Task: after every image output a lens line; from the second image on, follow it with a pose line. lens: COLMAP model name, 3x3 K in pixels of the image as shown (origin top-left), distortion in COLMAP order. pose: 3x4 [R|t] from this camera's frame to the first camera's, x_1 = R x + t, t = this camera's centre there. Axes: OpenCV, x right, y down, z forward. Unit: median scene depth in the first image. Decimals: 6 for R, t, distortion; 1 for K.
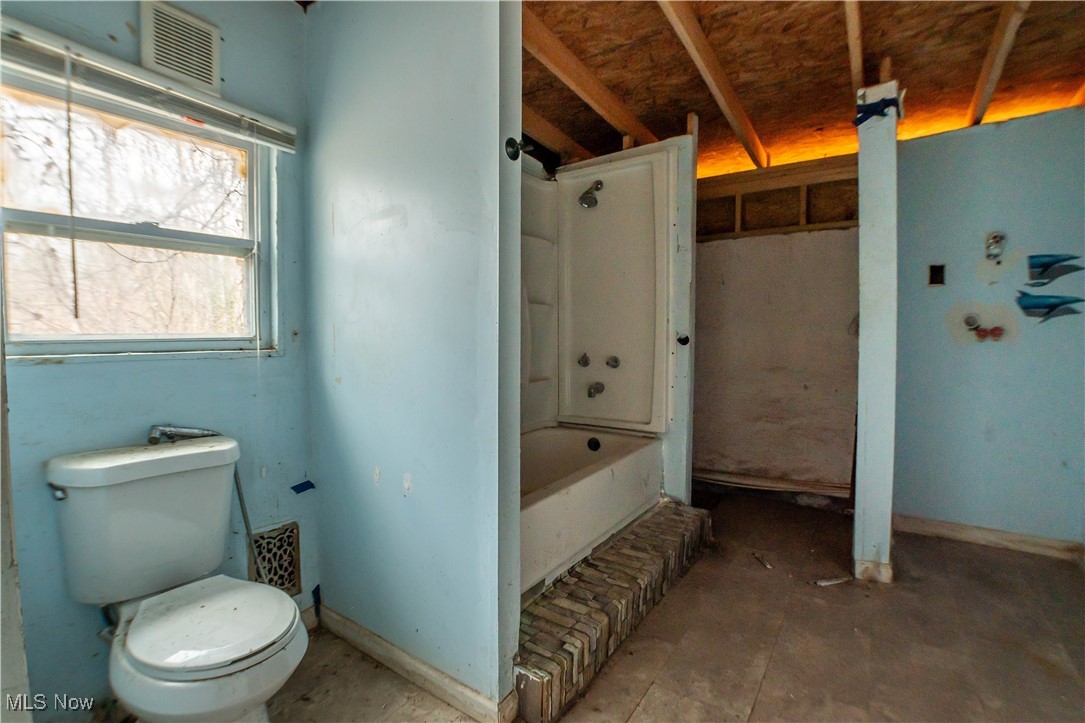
lens RADIAL K [[491.9, 0, 539.0], [0, 491.9, 360.2], [0, 0, 1]] dist [-0.034068, 0.000821]
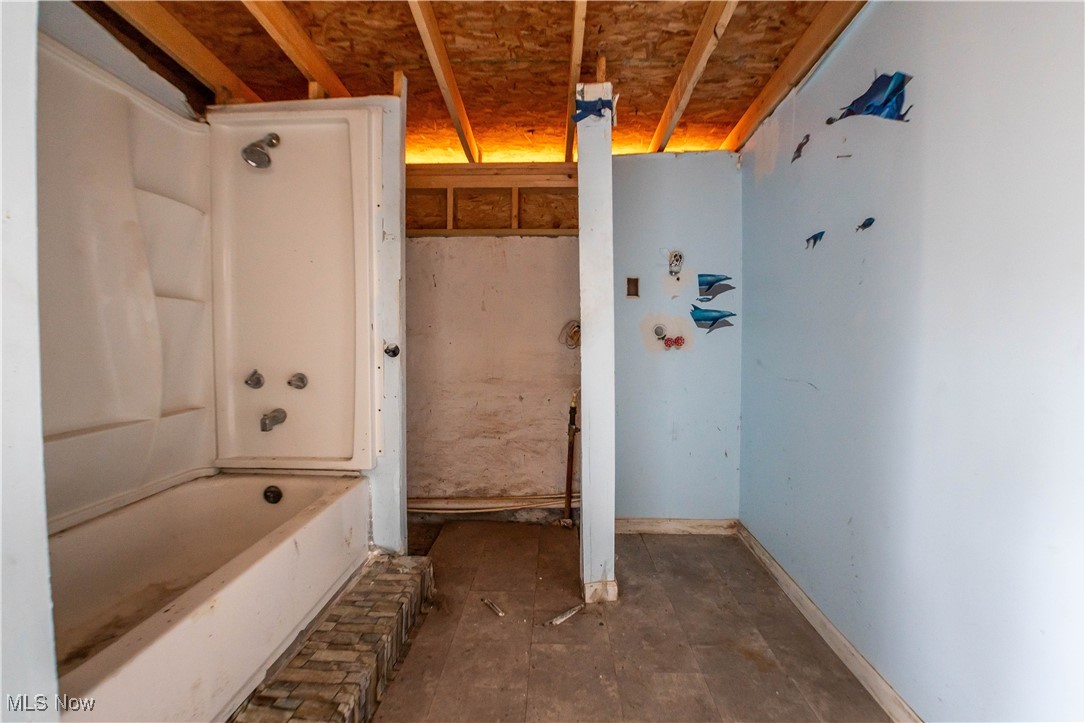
lens RADIAL K [[491.9, 0, 539.0], [0, 491.9, 360.2], [0, 0, 1]] dist [-0.034068, 0.000821]
pose [[0.835044, -0.017963, 0.549890, 0.057286], [0.025578, 0.999654, -0.006188, -0.015360], [-0.549588, 0.019232, 0.835214, 0.212028]]
